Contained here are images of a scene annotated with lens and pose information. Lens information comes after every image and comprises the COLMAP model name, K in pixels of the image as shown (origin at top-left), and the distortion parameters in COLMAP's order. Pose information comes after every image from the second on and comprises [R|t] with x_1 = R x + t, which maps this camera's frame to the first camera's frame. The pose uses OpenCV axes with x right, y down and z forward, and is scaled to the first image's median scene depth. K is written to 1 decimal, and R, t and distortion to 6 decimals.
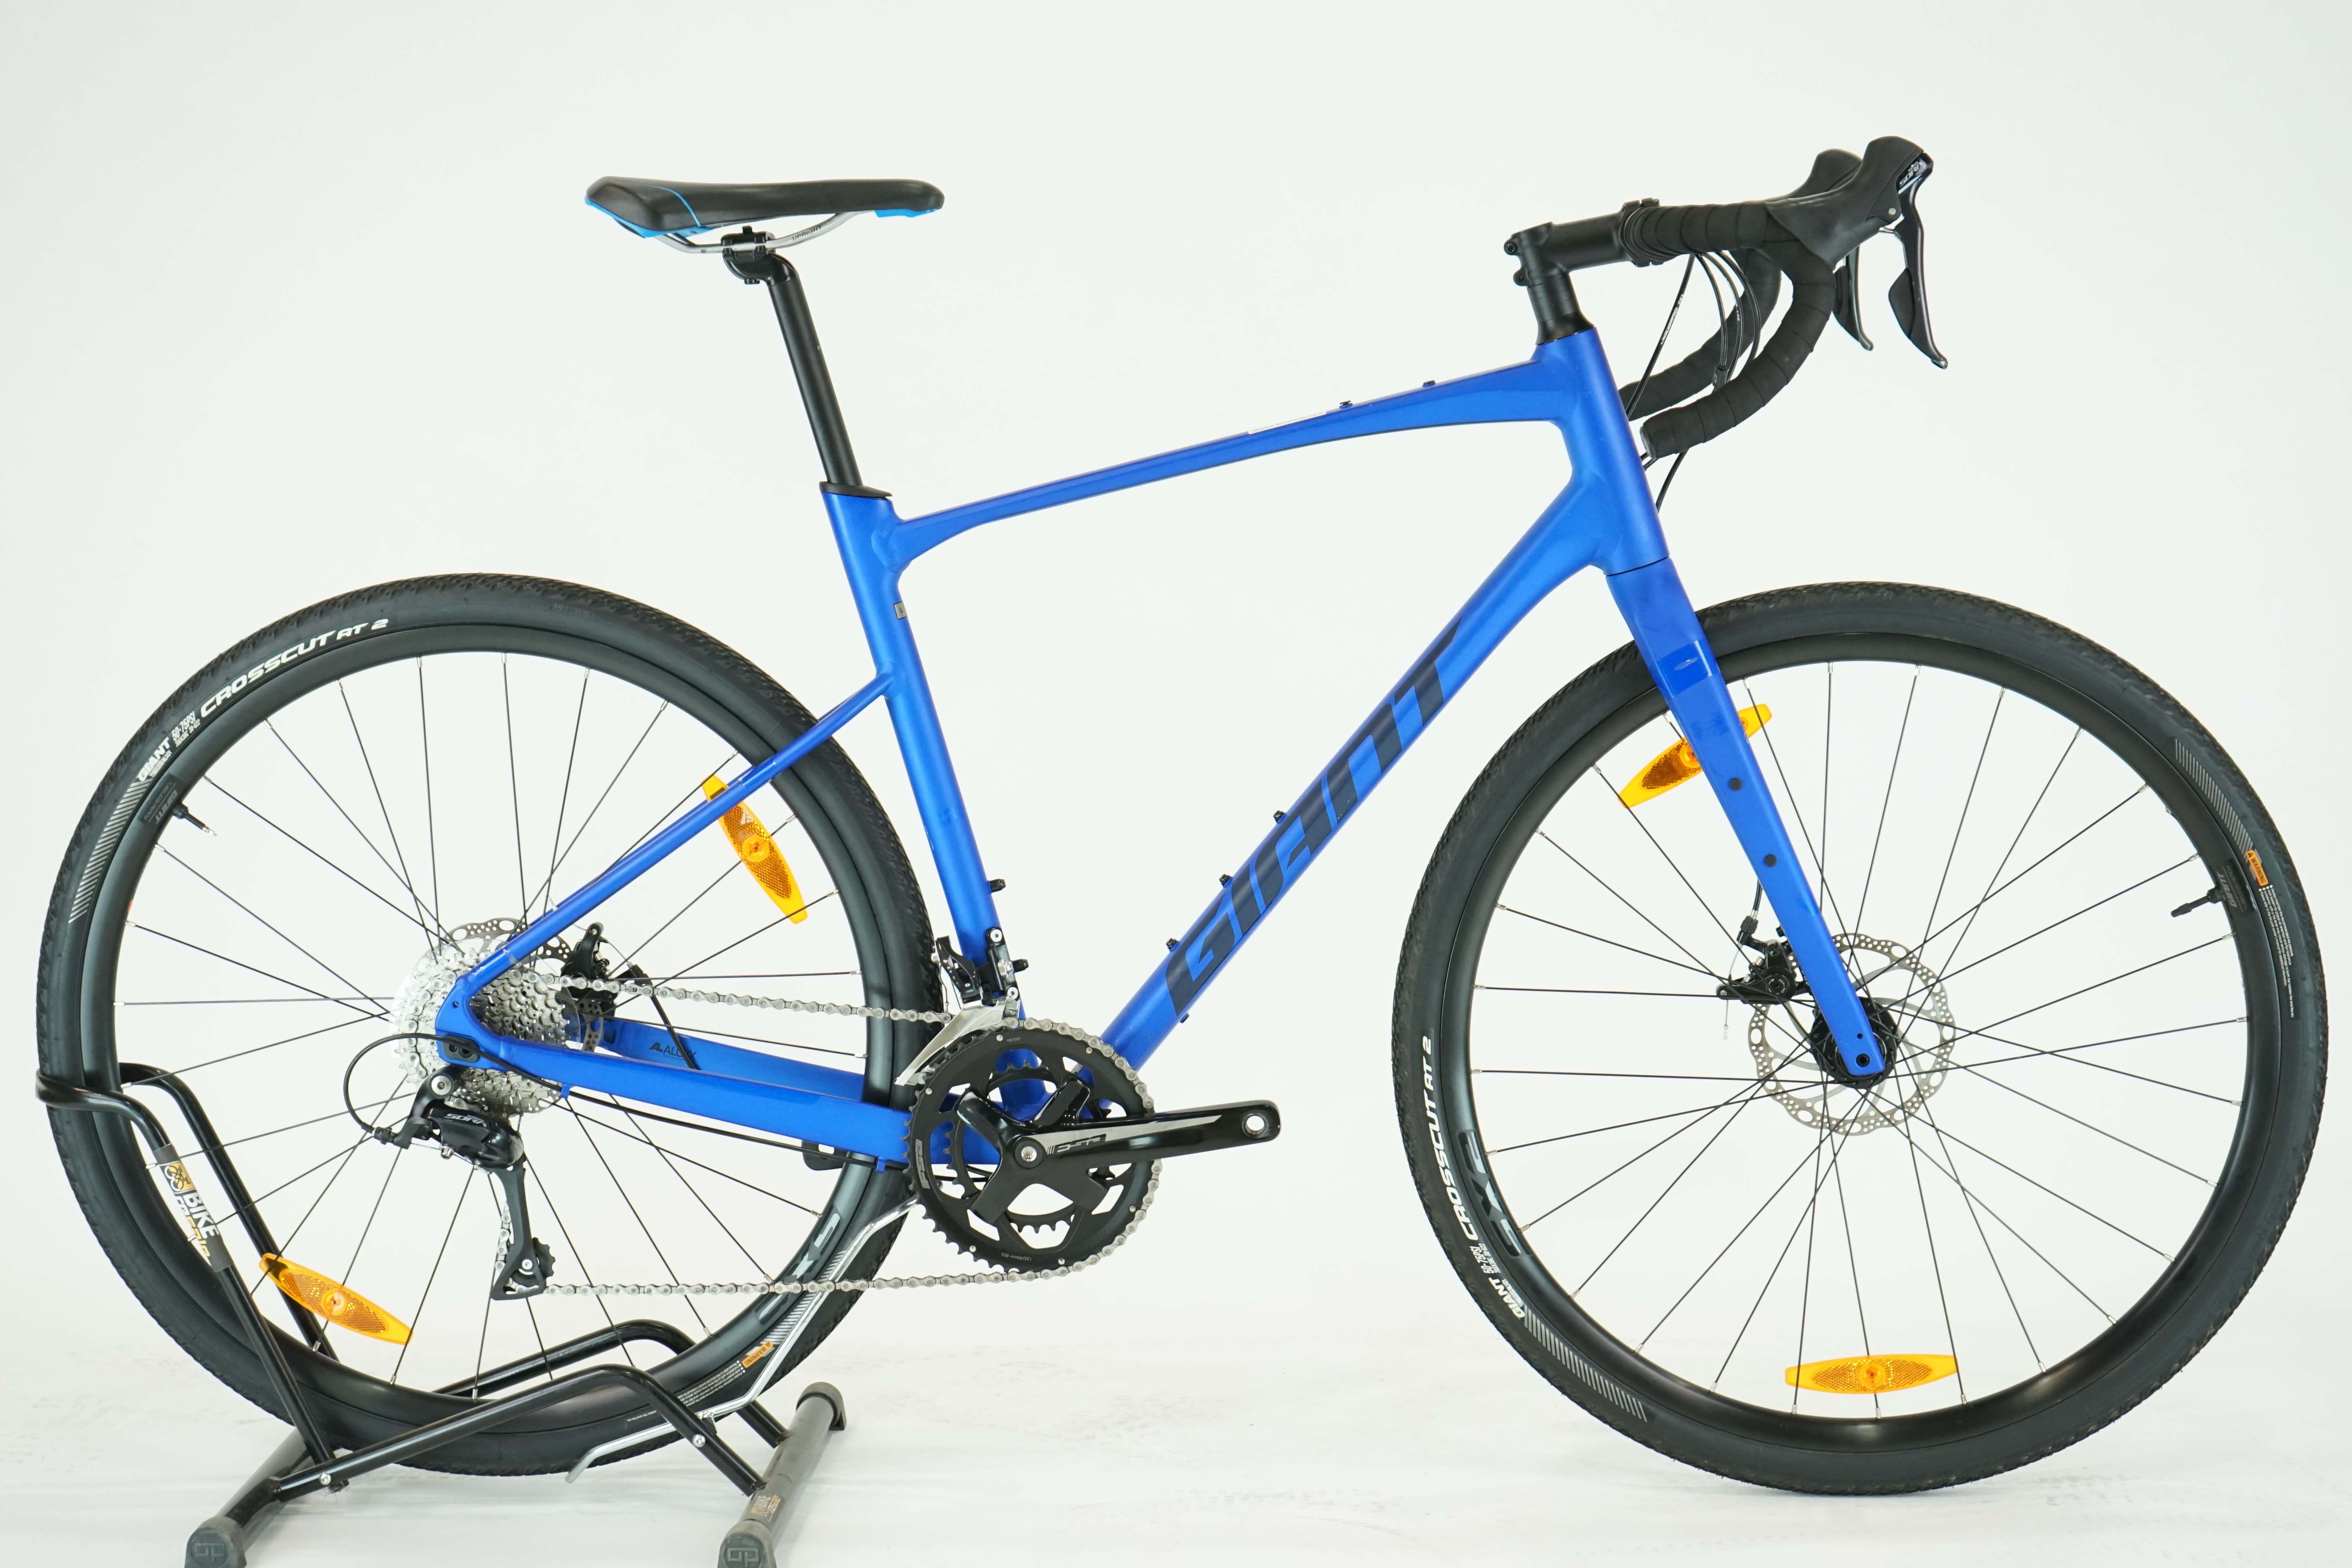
lens RADIAL K [[4350.8, 0, 1176.0], [0, 4350.8, 784.0], [0, 0, 1]] dist [-0.041292, 0.143061]
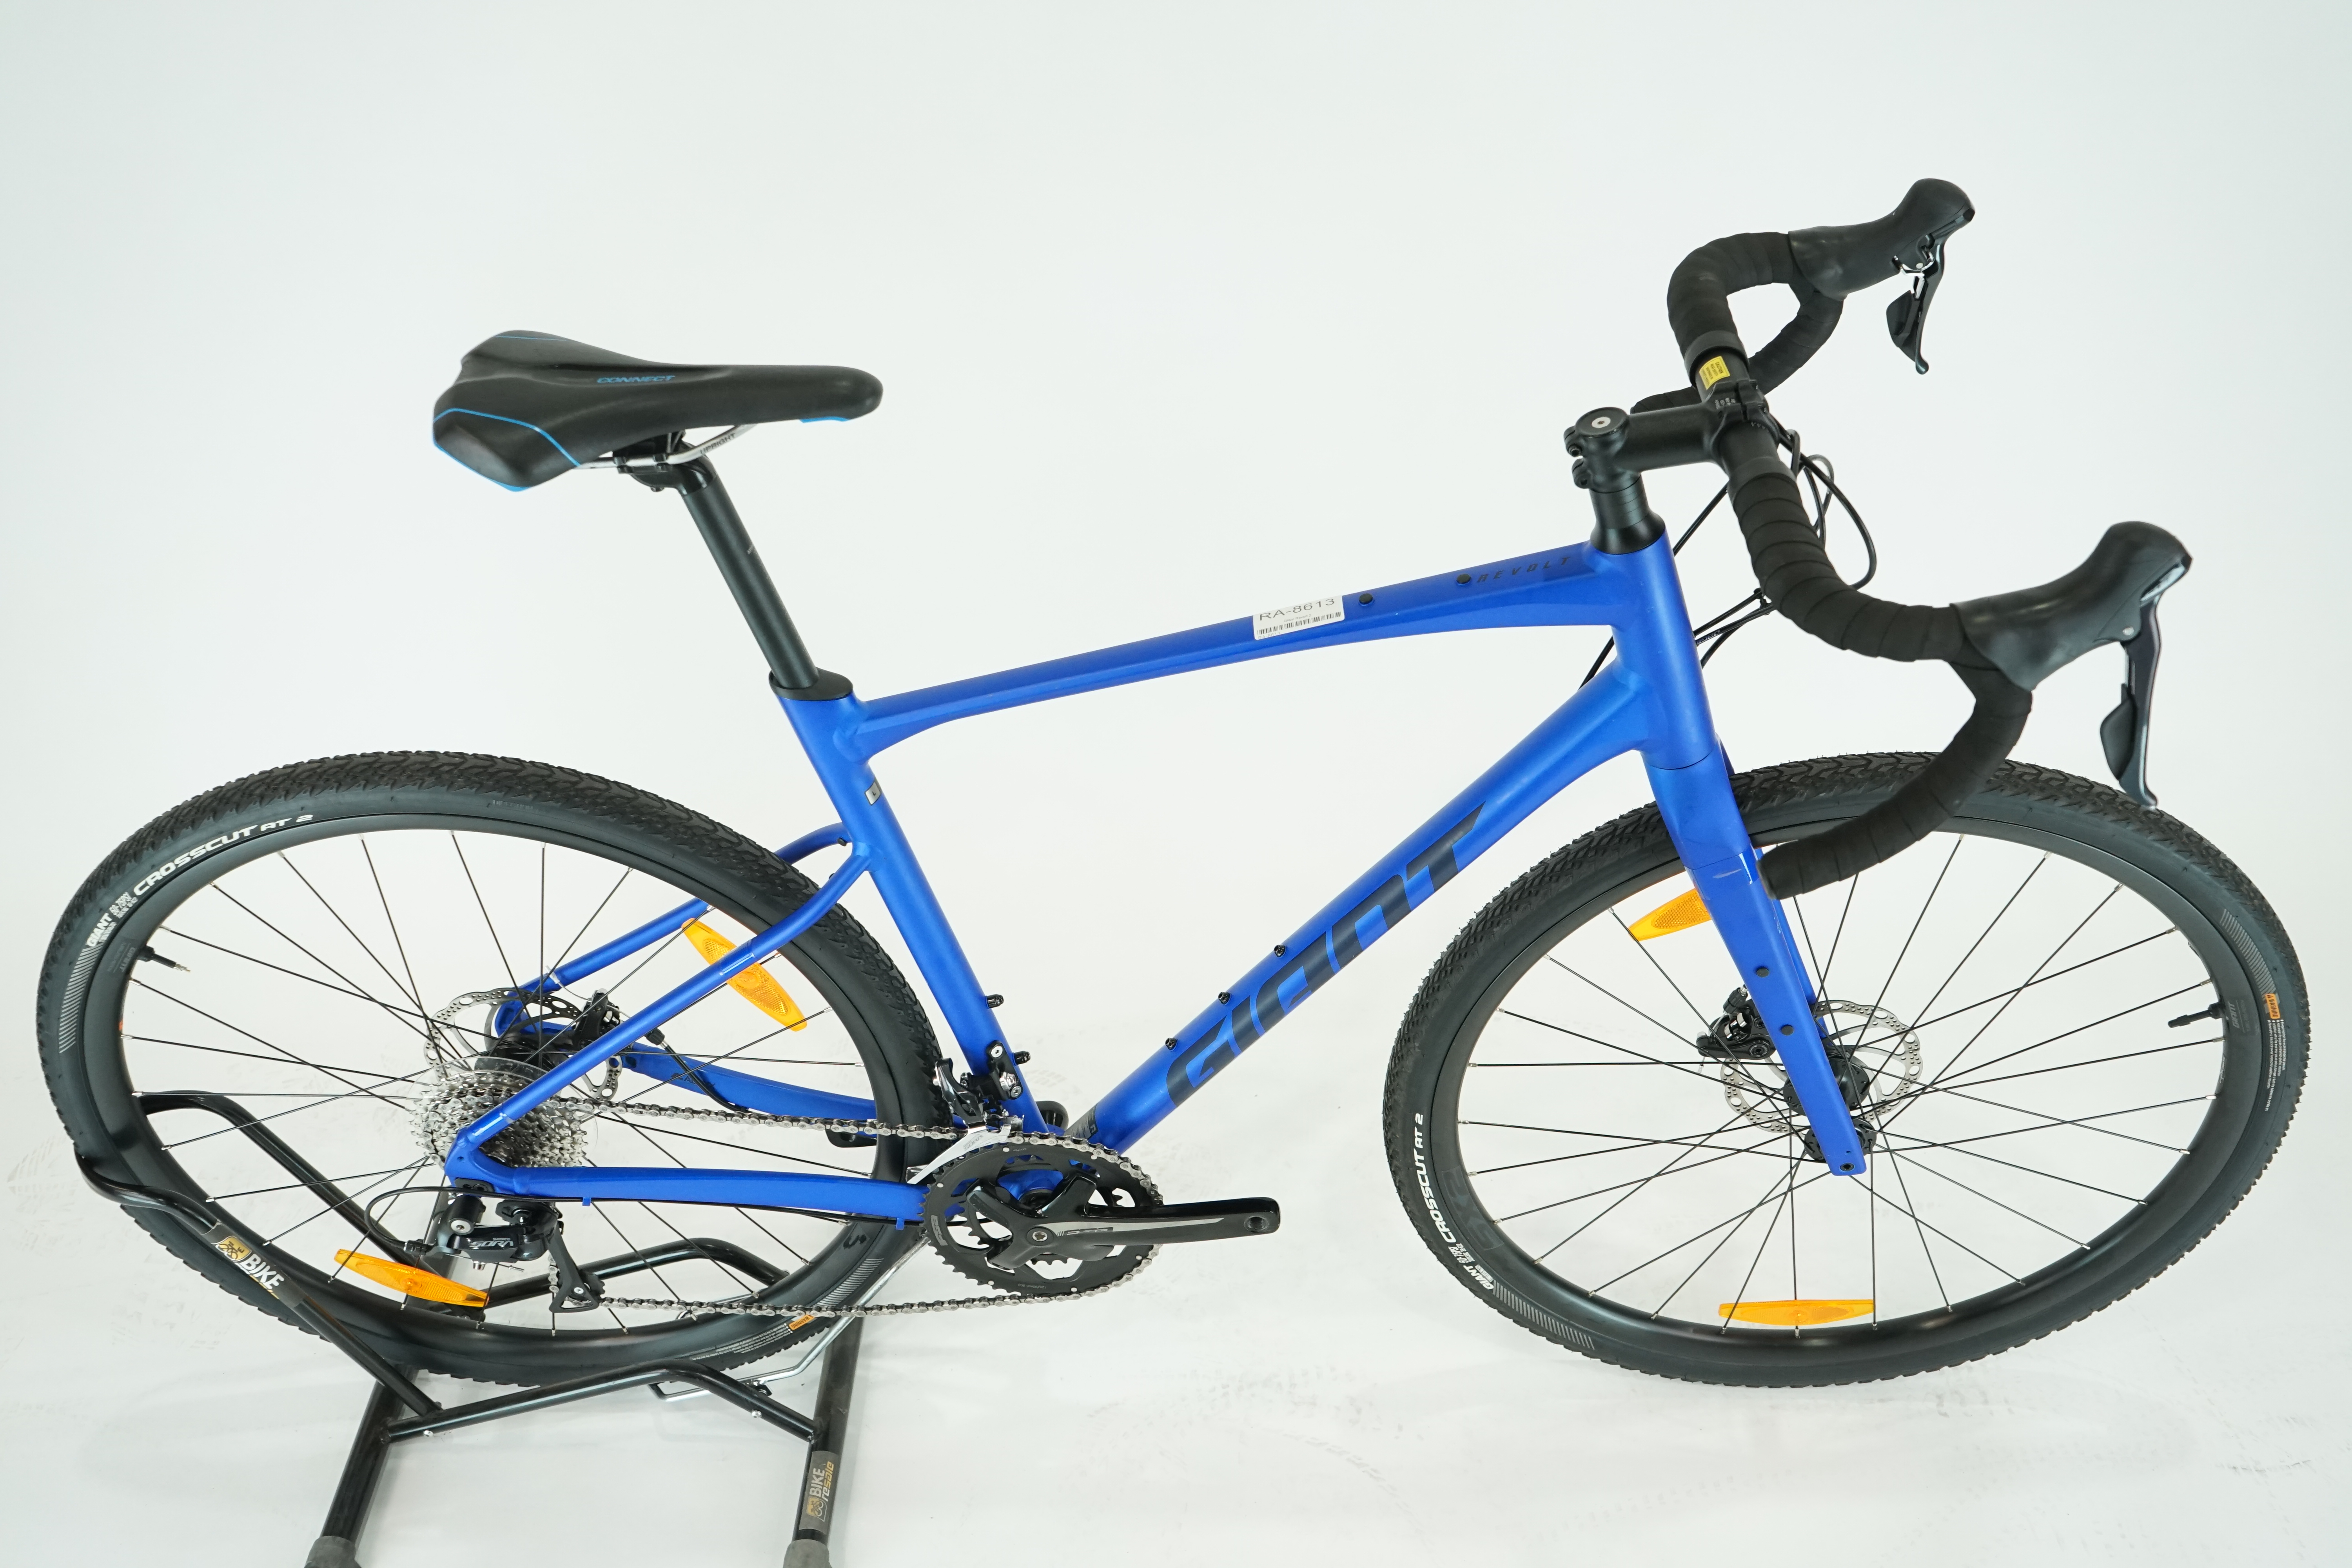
lens RADIAL K [[2184.4, 0, 1176.0], [0, 2184.4, 784.0], [0, 0, 1]] dist [0.006678, -0.011125]
pose [[0.999052, -0.032880, 0.028519, -0.012332], [0.013066, 0.851575, 0.524069, -0.281451], [-0.041517, -0.523200, 0.851198, 0.600936]]
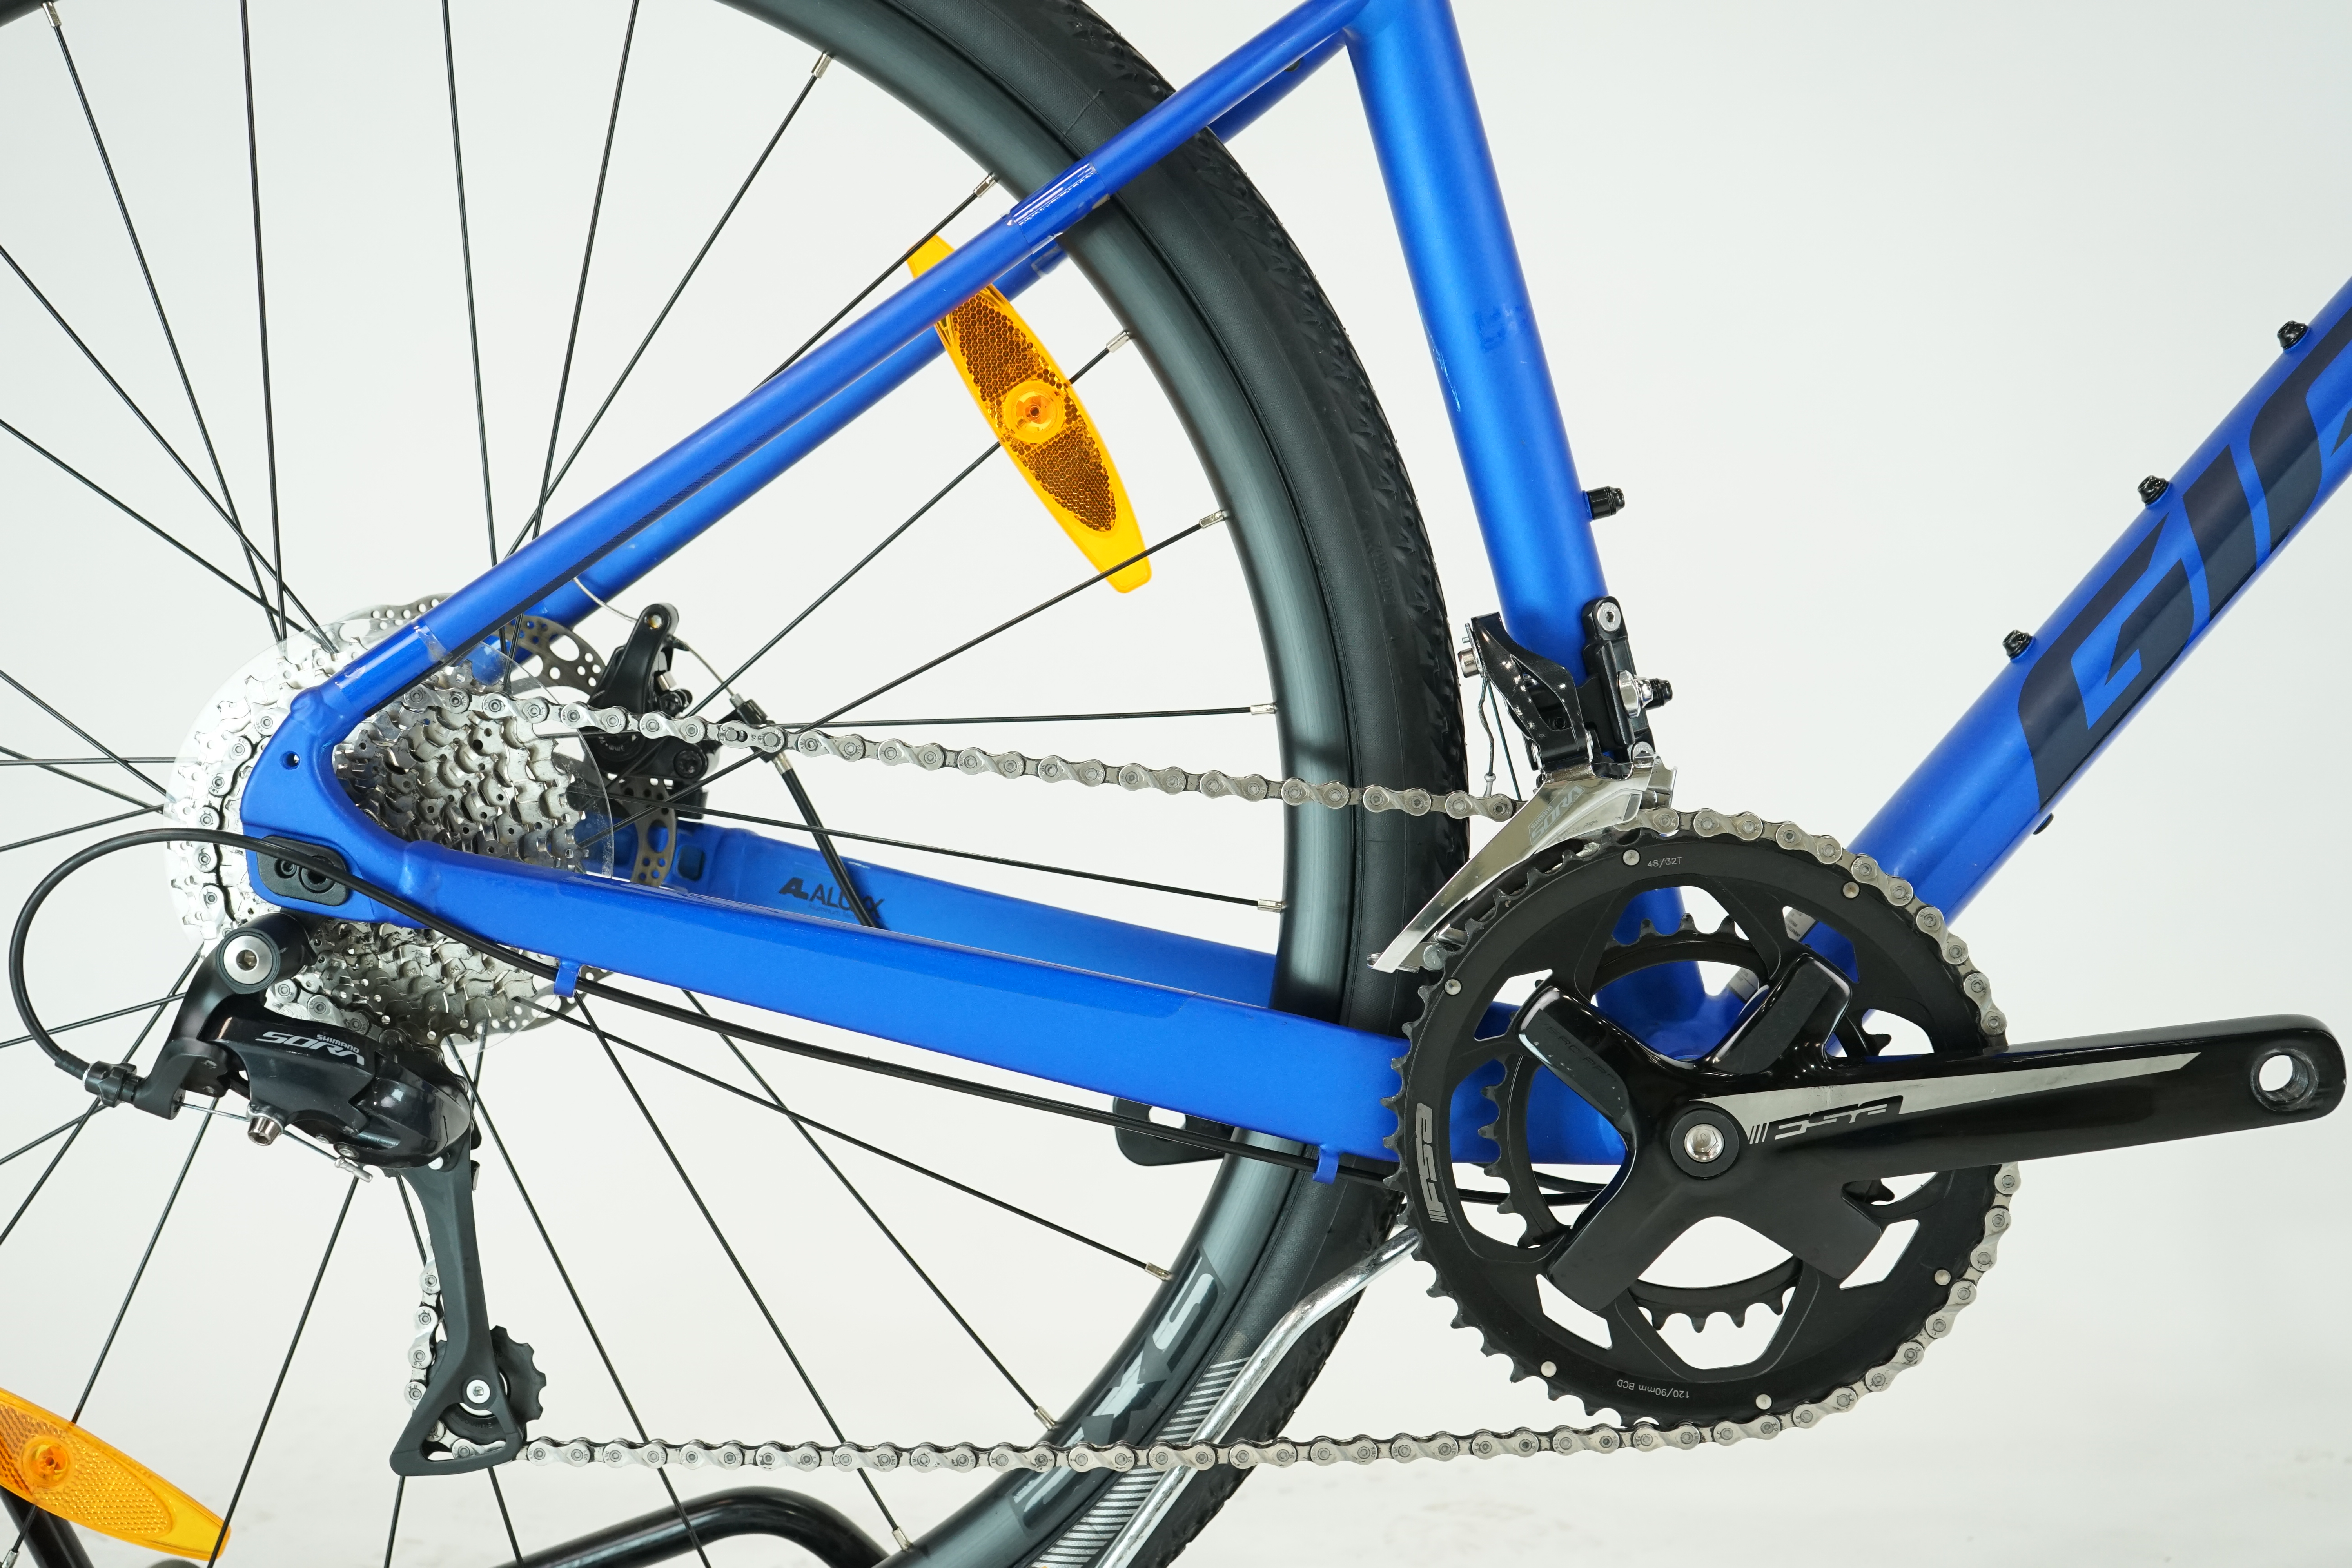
lens RADIAL K [[2767.7, 0, 1176.0], [0, 2767.7, 784.0], [0, 0, 1]] dist [0.016302, -0.005295]
pose [[0.999917, 0.010098, 0.008029, -0.084864], [-0.009939, 0.999758, -0.019602, 0.056538], [-0.008225, 0.019520, 0.999776, 0.733800]]
